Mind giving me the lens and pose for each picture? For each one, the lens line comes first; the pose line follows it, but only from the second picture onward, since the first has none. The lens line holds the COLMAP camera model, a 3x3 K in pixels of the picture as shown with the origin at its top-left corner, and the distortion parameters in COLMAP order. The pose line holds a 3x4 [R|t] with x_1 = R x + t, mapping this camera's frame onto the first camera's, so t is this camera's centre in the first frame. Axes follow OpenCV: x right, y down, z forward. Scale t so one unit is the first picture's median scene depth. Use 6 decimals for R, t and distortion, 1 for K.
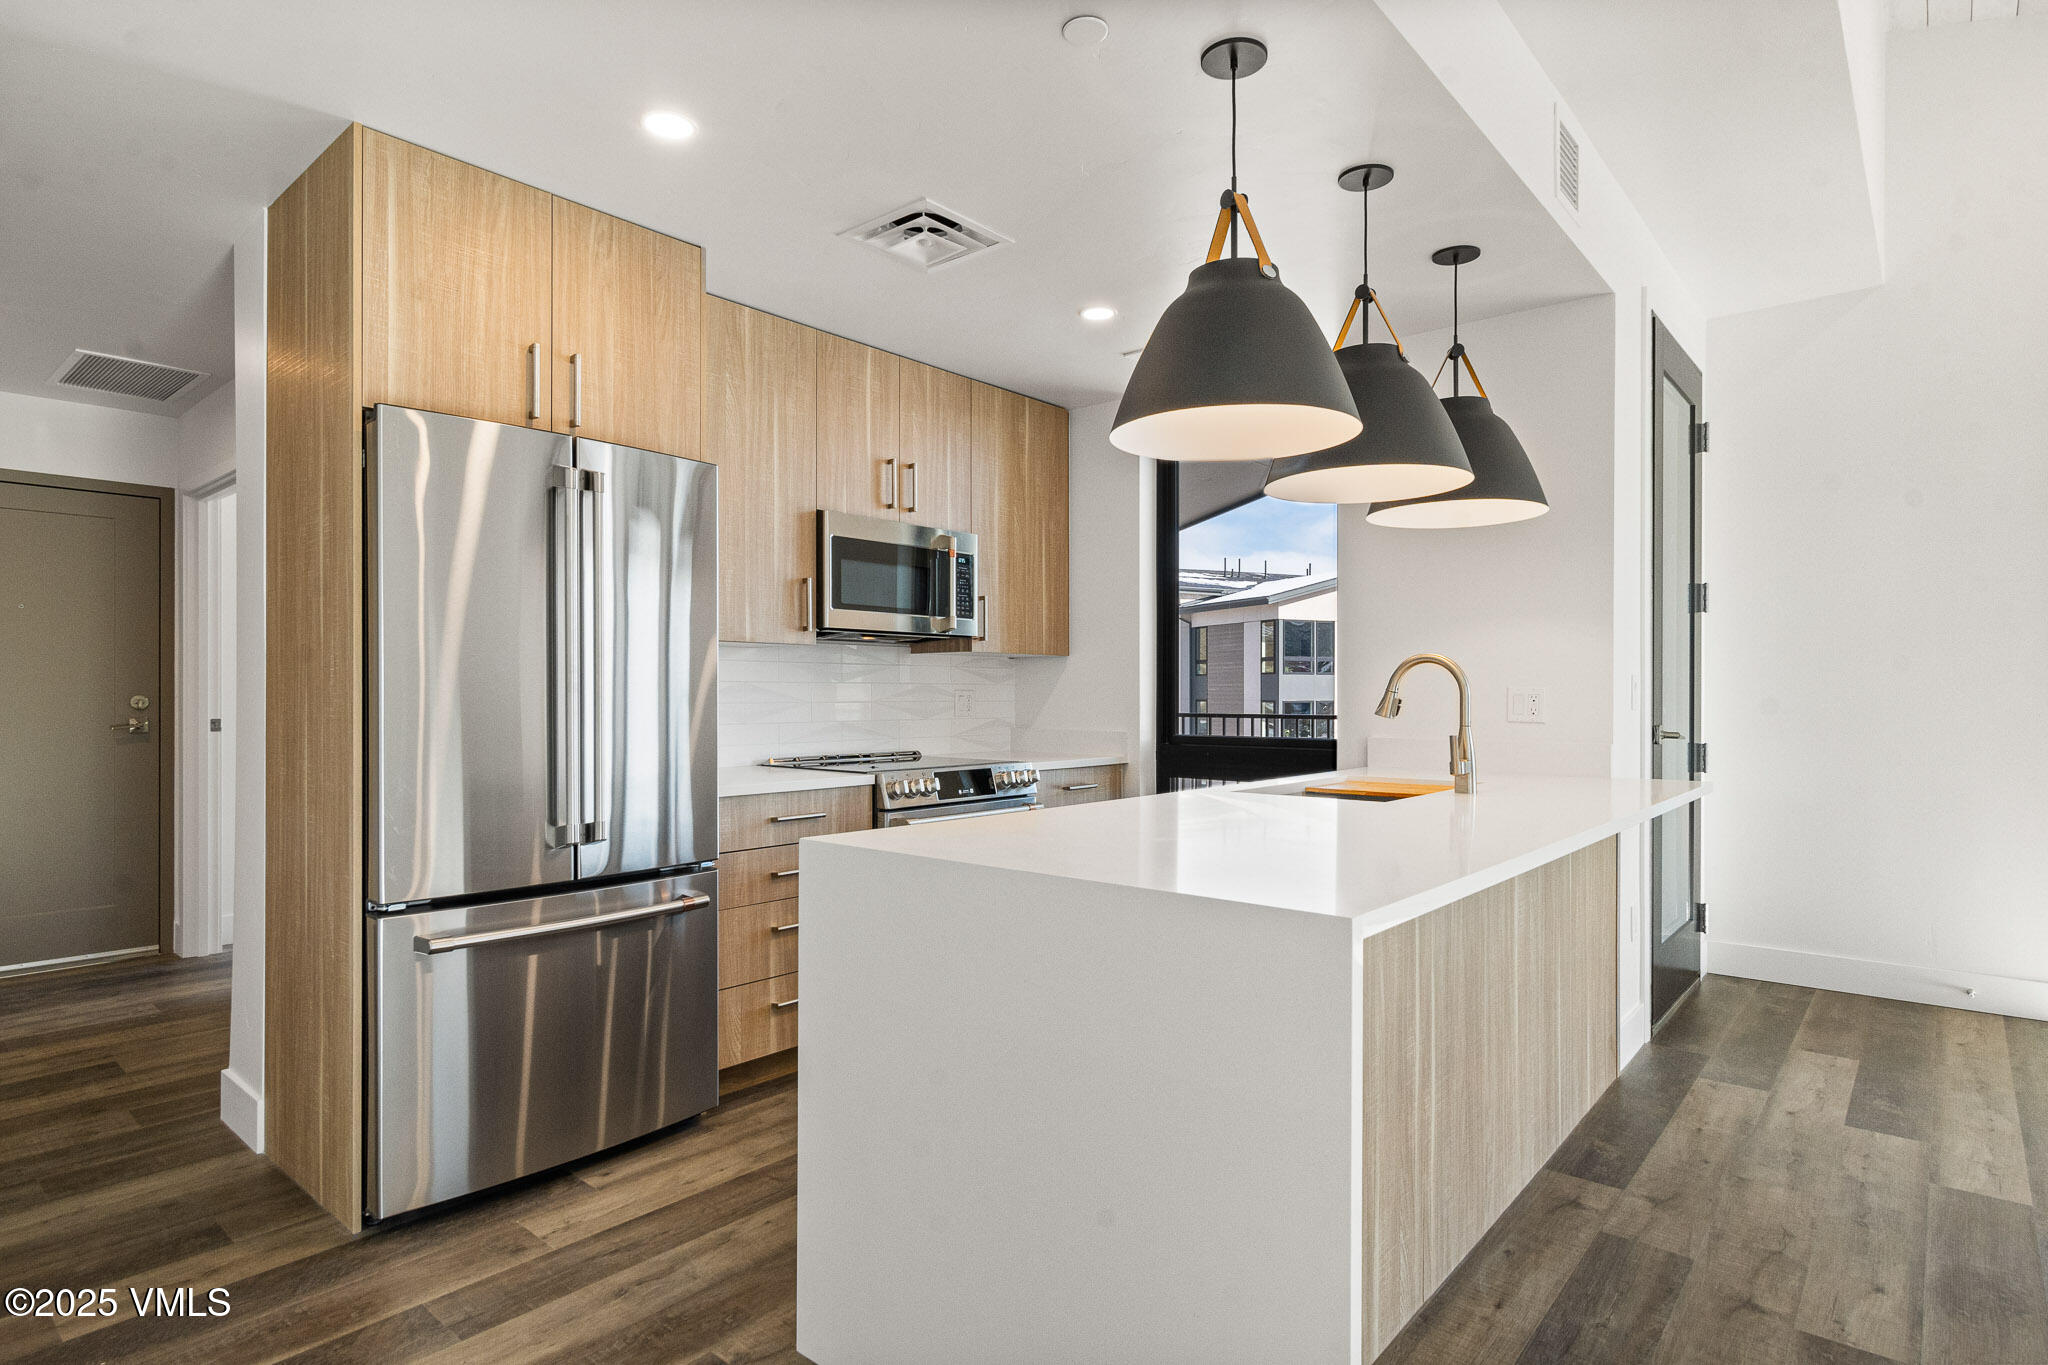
lens RADIAL K [[1072.7, 0, 1026.5], [0, 1072.7, 691.1], [0, 0, 1]] dist [0.000319, -0.000259]
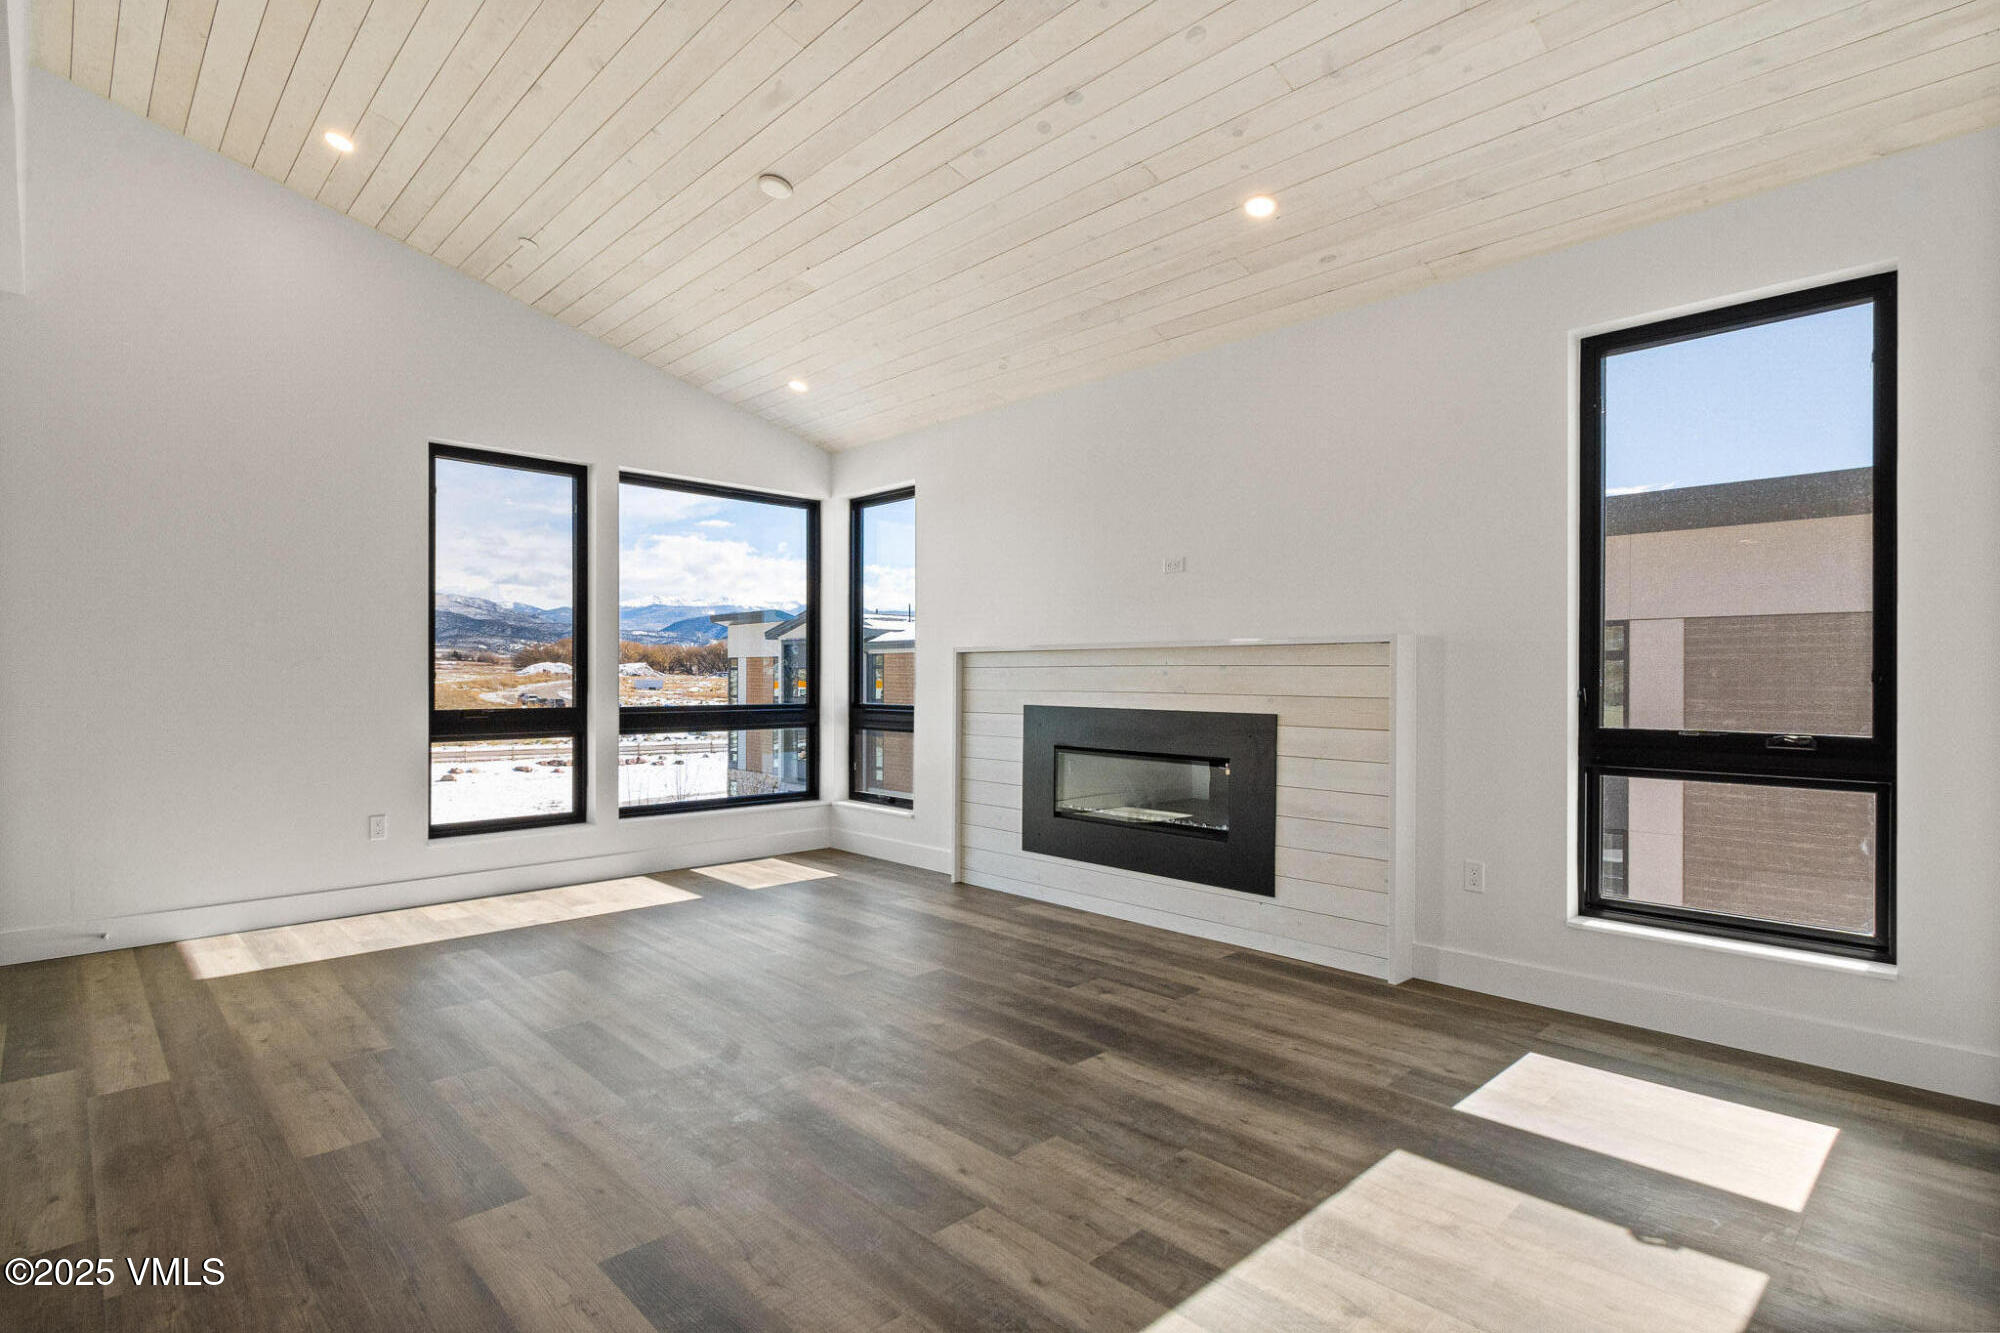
lens RADIAL K [[991.1, 0, 984.4], [0, 991.1, 670.8], [0, 0, 1]] dist [-0.000808, 0.000621]
pose [[0.103455, 0.006771, 0.994611, -0.118574], [-0.004958, 0.999968, -0.006292, -0.003273], [-0.994622, -0.004281, 0.103485, -0.071269]]
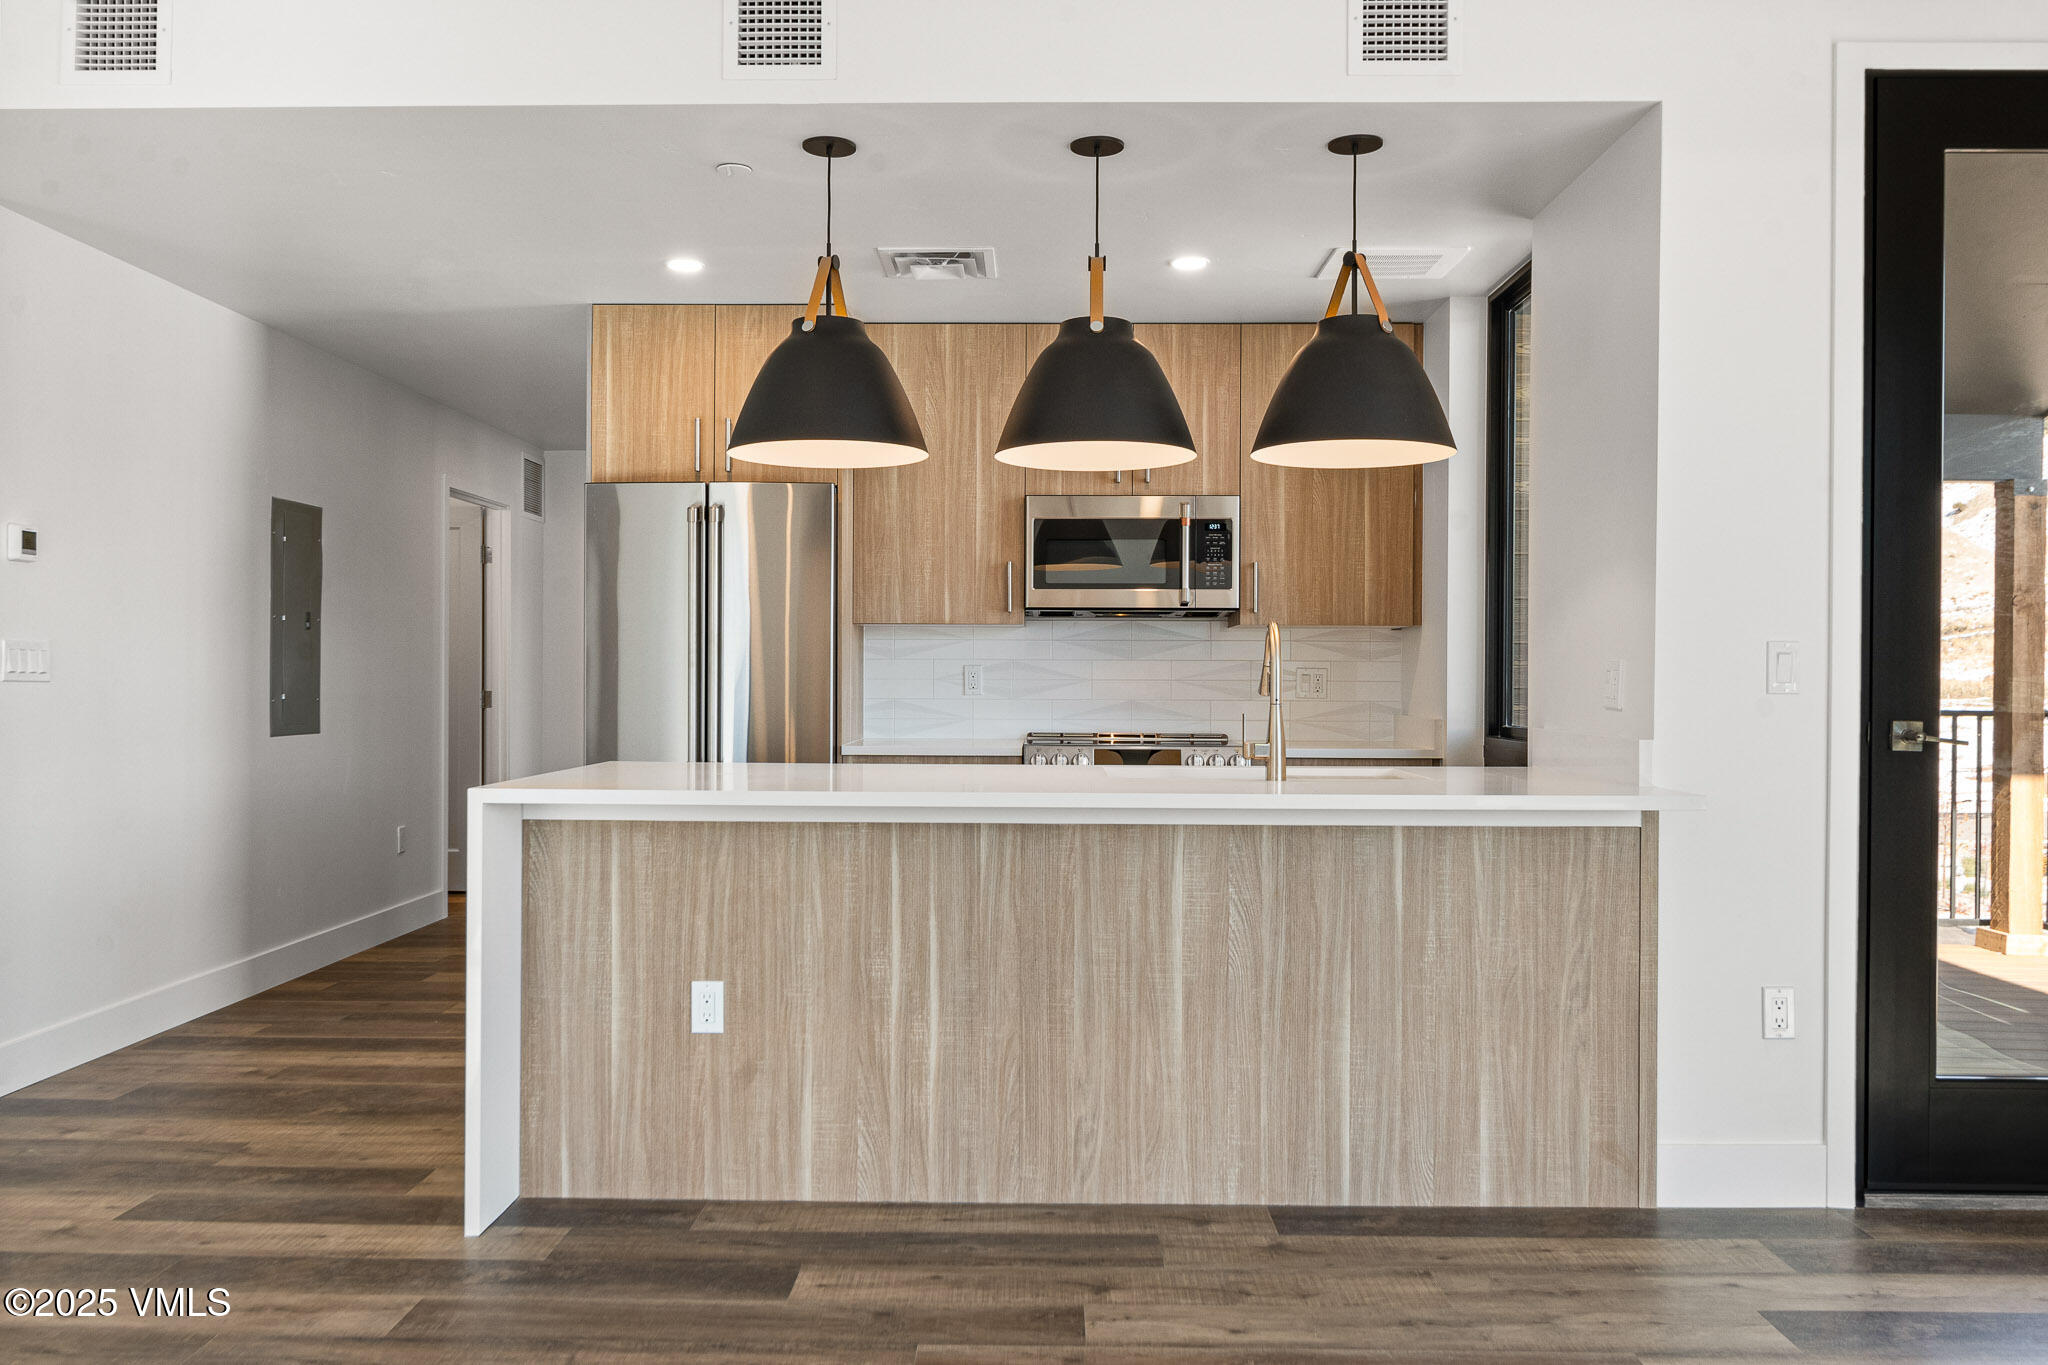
lens RADIAL K [[1566.5, 0, 1024.0], [0, 1566.5, 682.5], [0, 0, 1]] dist [0.000266, 0.001591]
pose [[0.637583, 0.004086, -0.770371, 1.260758], [-0.002491, 0.999992, 0.003242, 0.011531], [0.770378, -0.000148, 0.637588, 0.025912]]
